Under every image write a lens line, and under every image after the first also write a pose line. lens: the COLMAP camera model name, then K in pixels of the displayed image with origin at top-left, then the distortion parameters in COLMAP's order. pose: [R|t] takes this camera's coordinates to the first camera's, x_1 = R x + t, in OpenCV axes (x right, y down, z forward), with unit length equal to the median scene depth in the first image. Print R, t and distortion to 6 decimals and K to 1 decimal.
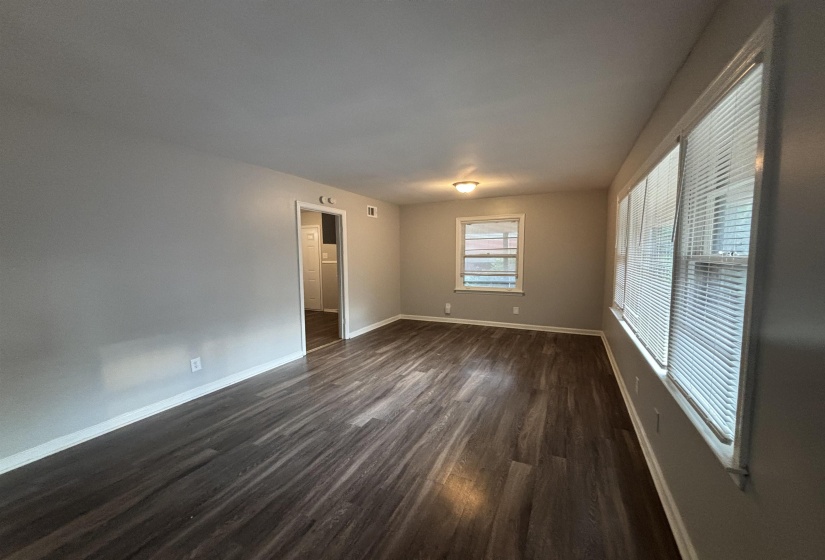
lens RADIAL K [[326.2, 0, 415.1], [0, 326.2, 285.6], [0, 0, 1]] dist [0.000573, -0.000069]
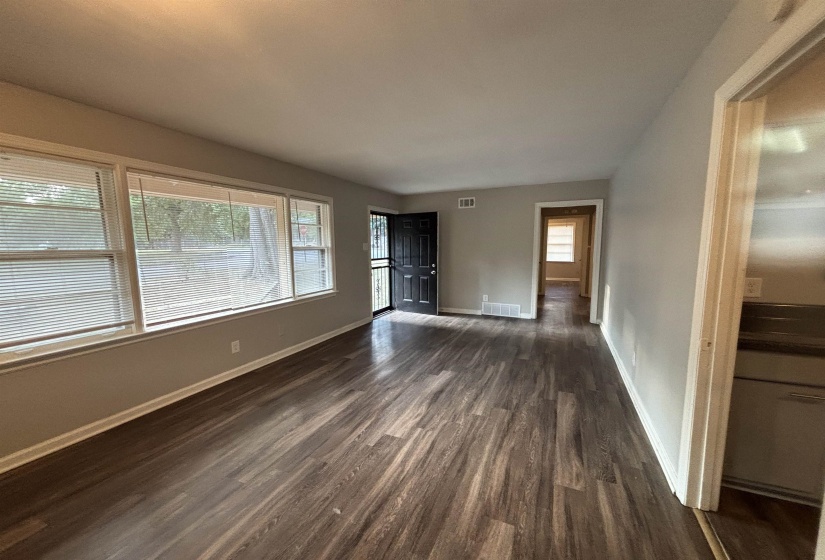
lens RADIAL K [[326.2, 0, 415.1], [0, 326.2, 285.6], [0, 0, 1]] dist [0.000573, -0.000069]
pose [[-0.999739, 0.016228, -0.016090, -0.023500], [0.012267, 0.975131, 0.221292, -0.170487], [0.019281, 0.221036, -0.975075, 1.748984]]
